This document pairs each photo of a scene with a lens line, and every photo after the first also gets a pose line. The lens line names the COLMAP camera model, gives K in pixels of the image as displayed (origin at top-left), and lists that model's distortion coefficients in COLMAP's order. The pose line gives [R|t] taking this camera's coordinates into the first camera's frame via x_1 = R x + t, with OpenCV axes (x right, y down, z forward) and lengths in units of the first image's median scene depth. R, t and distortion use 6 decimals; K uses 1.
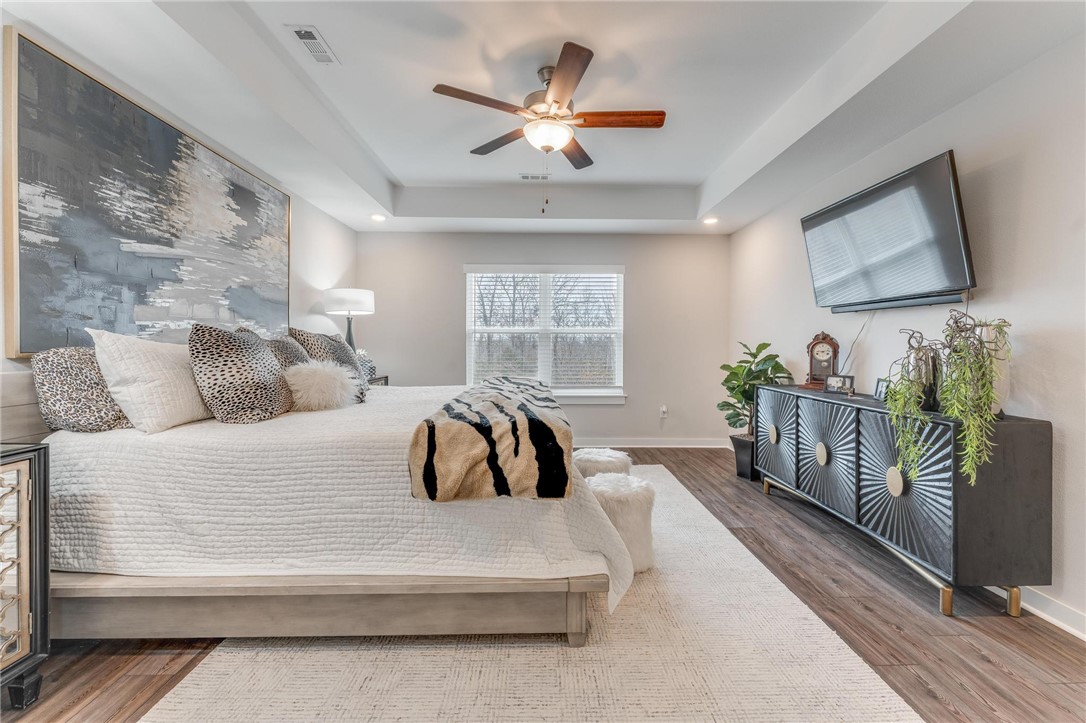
lens RADIAL K [[430.8, 0, 533.7], [0, 430.8, 354.1], [0, 0, 1]] dist [0.001947, -0.000965]
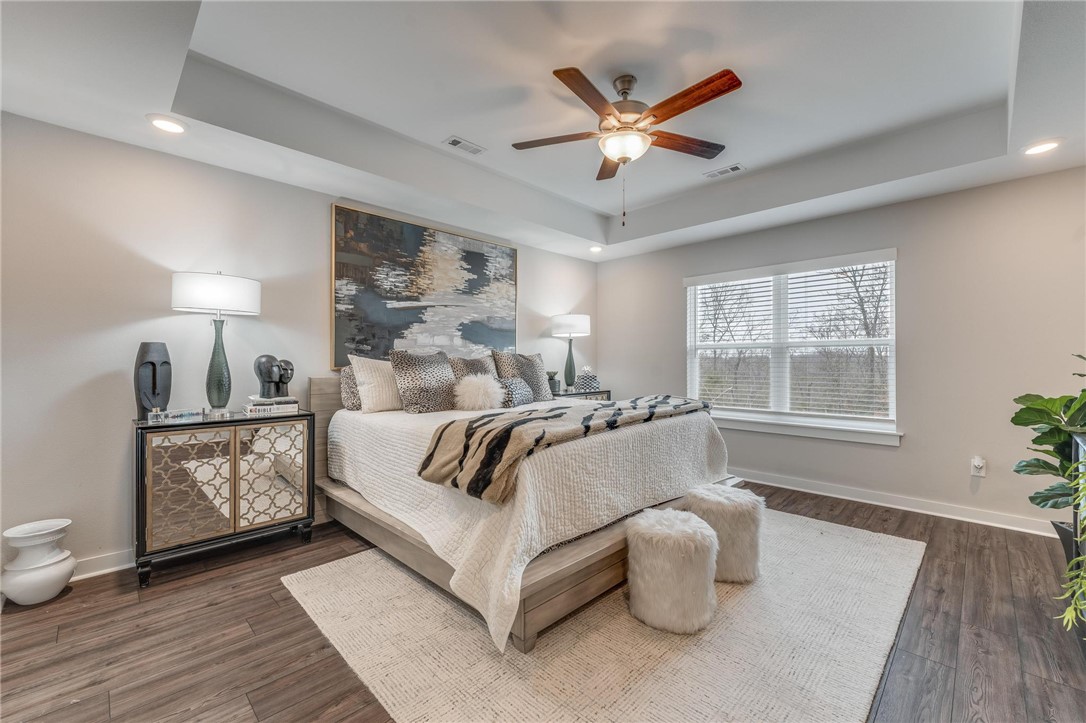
lens RADIAL K [[430.8, 0, 537.6], [0, 430.8, 361.8], [0, 0, 1]] dist [0.001947, -0.000965]
pose [[0.707591, -0.004435, -0.706608, 0.582271], [-0.011510, 0.999775, -0.017801, -0.001621], [0.706528, 0.020729, 0.707381, 0.185398]]
